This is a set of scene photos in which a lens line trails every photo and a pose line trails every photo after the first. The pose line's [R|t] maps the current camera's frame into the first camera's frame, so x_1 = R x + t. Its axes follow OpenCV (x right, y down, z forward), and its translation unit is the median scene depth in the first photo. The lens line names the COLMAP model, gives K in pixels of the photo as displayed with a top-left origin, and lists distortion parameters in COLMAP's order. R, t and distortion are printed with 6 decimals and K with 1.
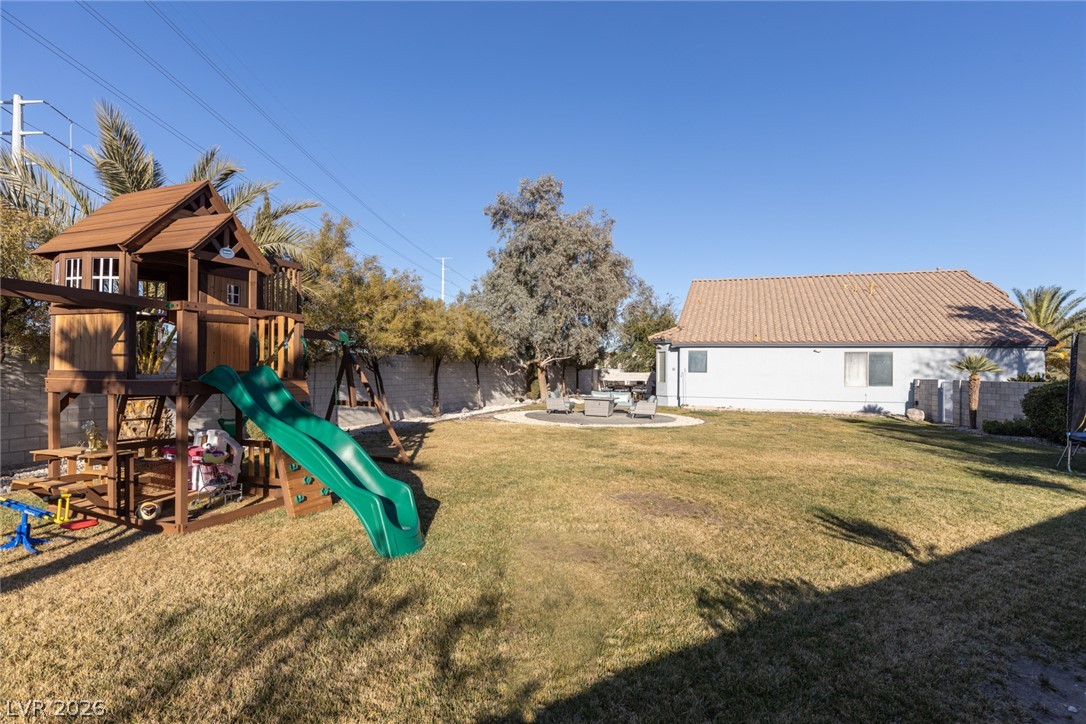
lens RADIAL K [[565.4, 0, 543.0], [0, 565.4, 362.0], [0, 0, 1]] dist [0.003508, -0.000011]
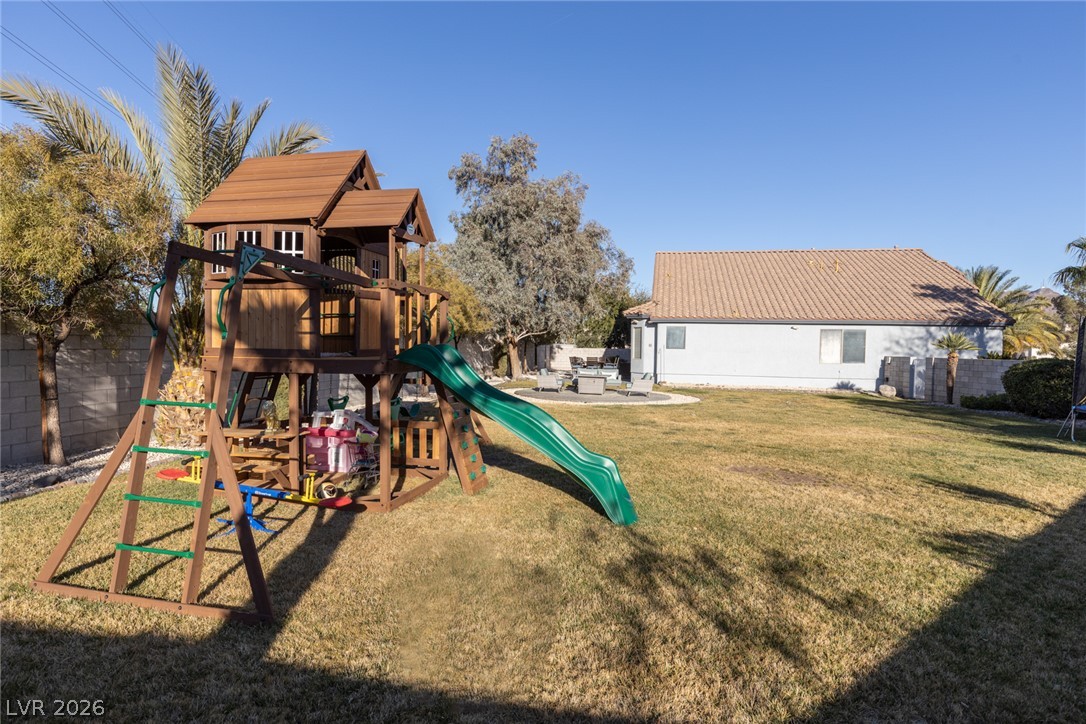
lens RADIAL K [[615.3, 0, 543.0], [0, 615.3, 362.0], [0, 0, 1]] dist [0.014002, 0.000435]
pose [[0.990781, 0.001344, 0.135464, -0.110352], [-0.007101, 0.999091, 0.042026, -0.002202], [-0.135284, -0.042601, 0.989891, -0.023373]]
